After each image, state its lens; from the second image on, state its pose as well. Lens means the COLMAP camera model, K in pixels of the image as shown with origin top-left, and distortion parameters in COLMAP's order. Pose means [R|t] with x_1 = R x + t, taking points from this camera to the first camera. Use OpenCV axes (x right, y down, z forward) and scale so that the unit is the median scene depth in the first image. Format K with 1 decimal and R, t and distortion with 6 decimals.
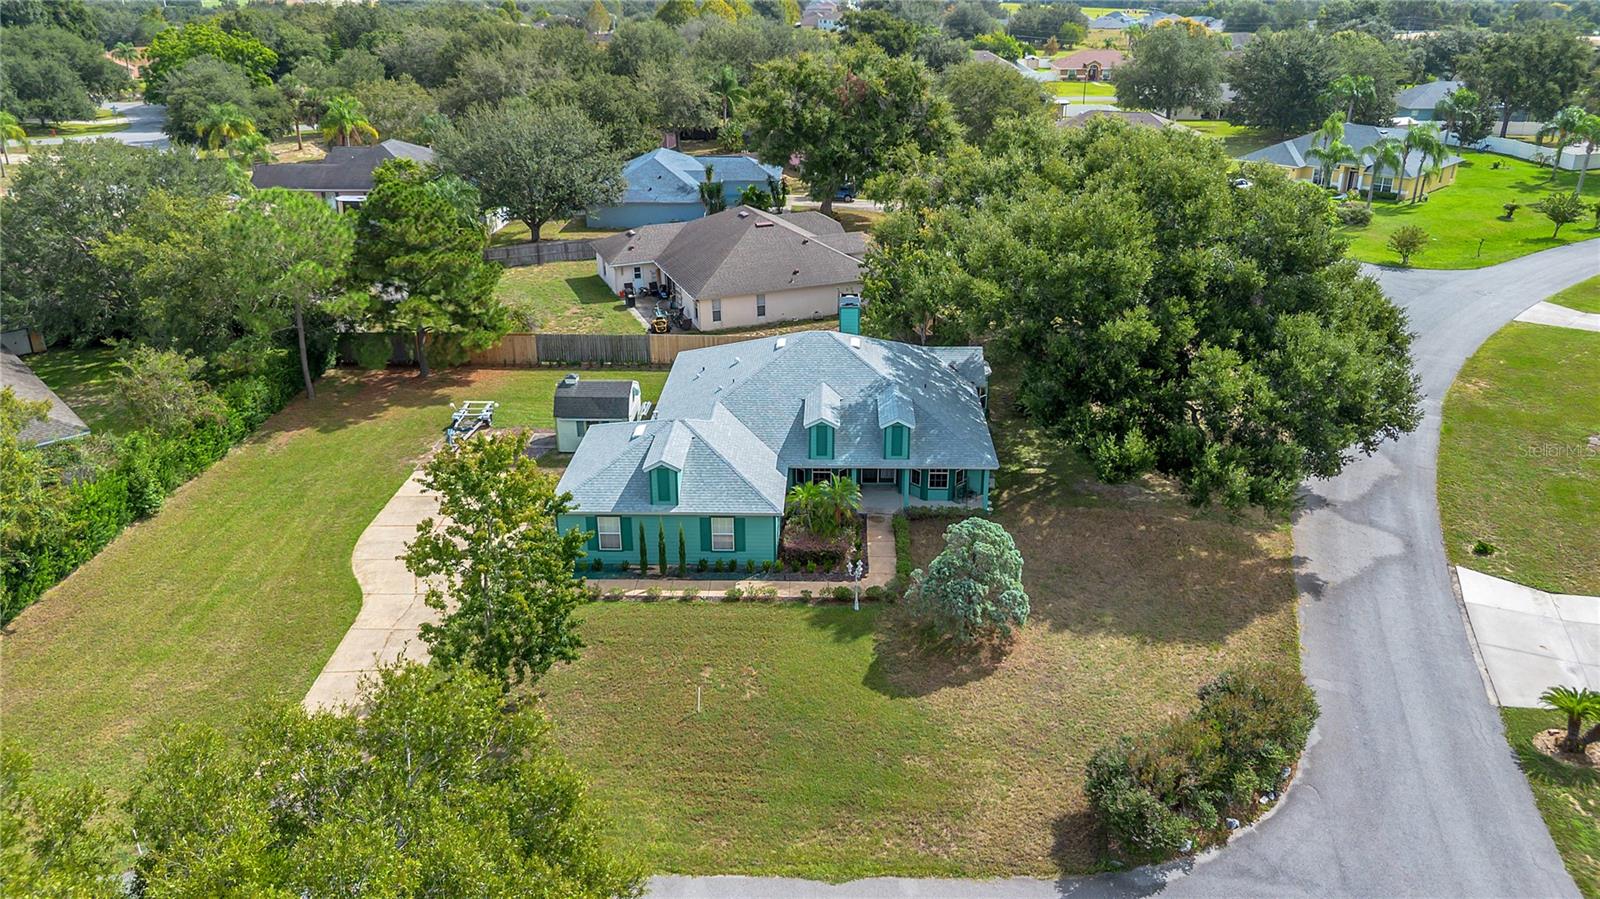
lens RADIAL K [[1168.6, 0, 808.6], [0, 1168.6, 405.3], [0, 0, 1]] dist [0.055386, -0.063154]
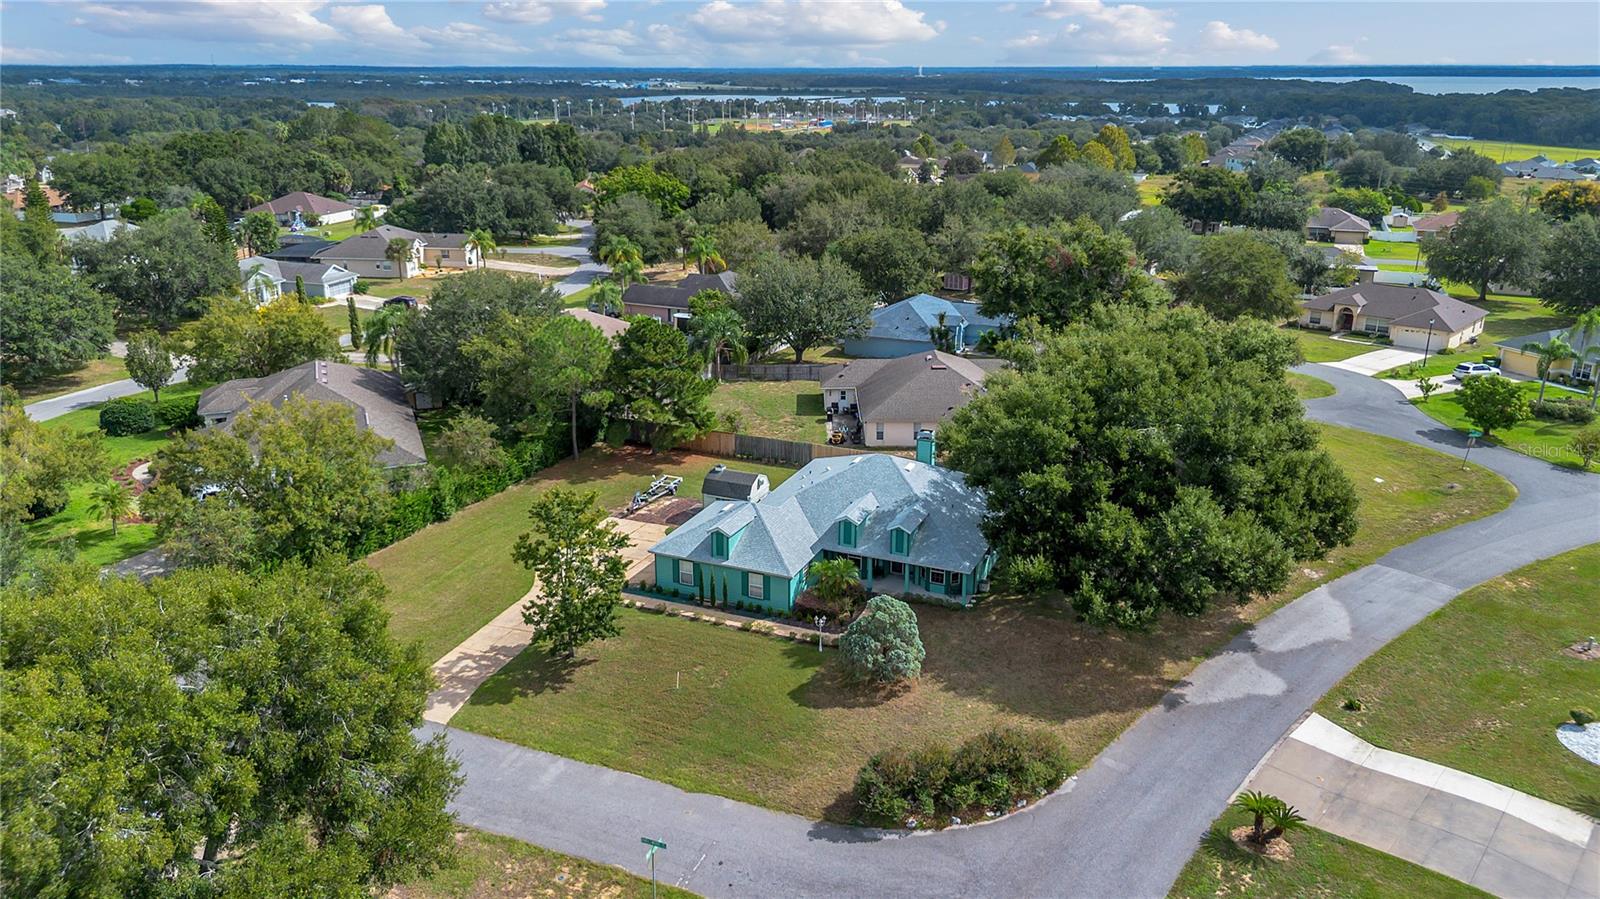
lens RADIAL K [[1168.6, 0, 808.6], [0, 1168.6, 405.3], [0, 0, 1]] dist [0.055386, -0.063154]
pose [[0.929991, 0.106937, -0.351684, 0.434886], [-0.139021, 0.988007, -0.067202, -0.019668], [0.340279, 0.111389, 0.933704, -0.319046]]
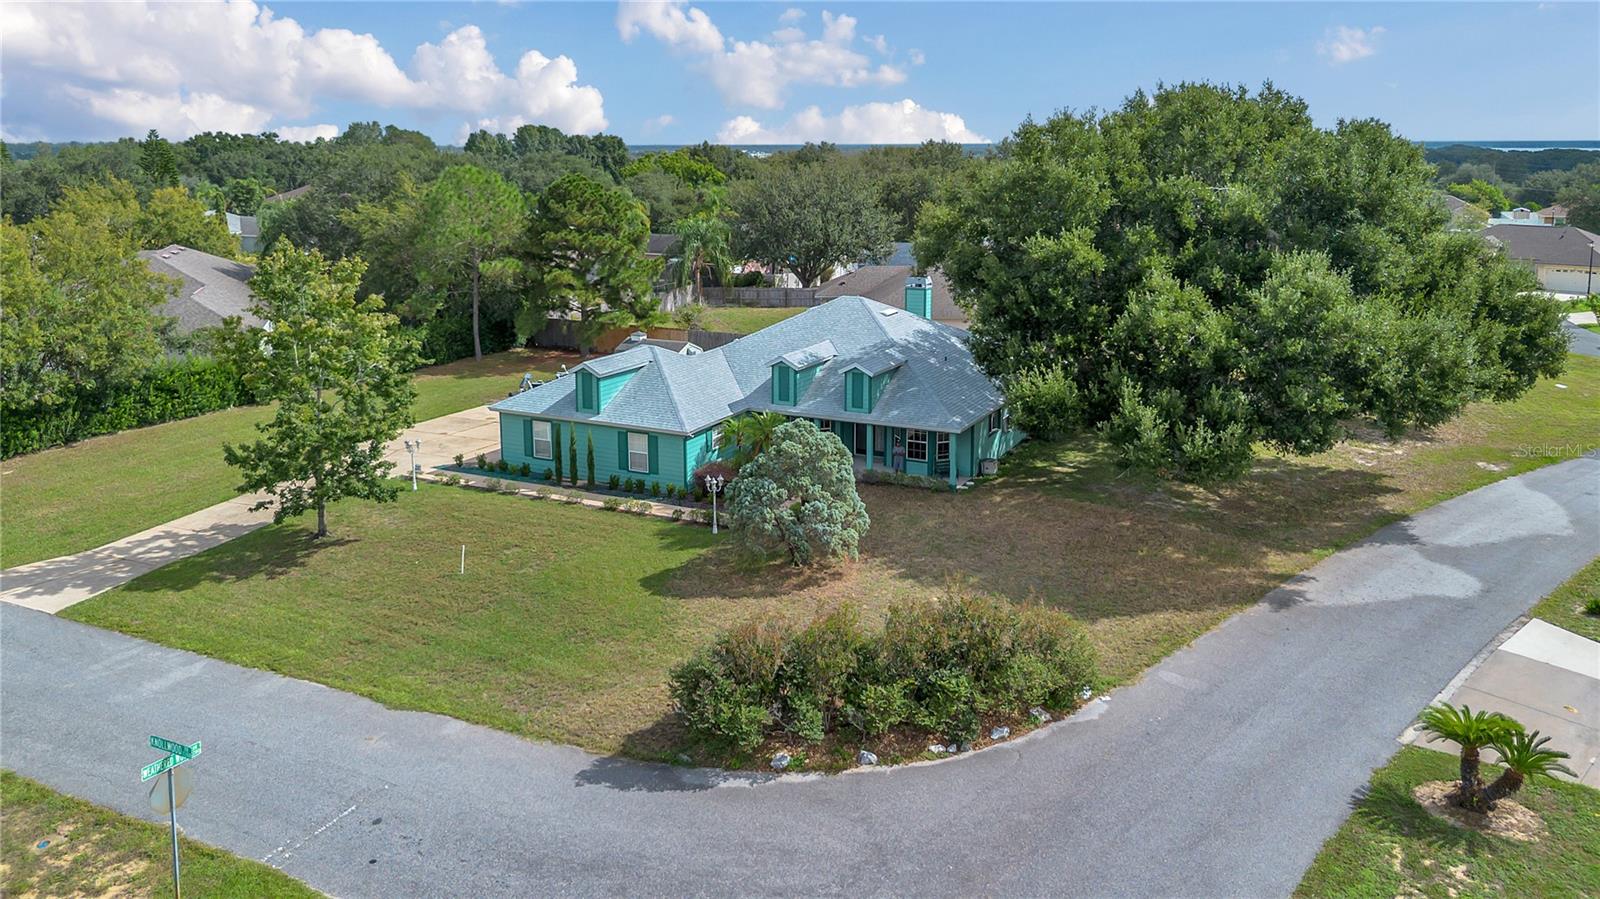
lens RADIAL K [[1185.2, 0, 840.0], [0, 1185.2, 288.5], [0, 0, 1]] dist [0.028288, -0.008732]
pose [[0.911735, 0.048783, -0.407871, 0.430140], [-0.150706, 0.963409, -0.221654, 0.158908], [0.382134, 0.263558, 0.885726, 0.160867]]
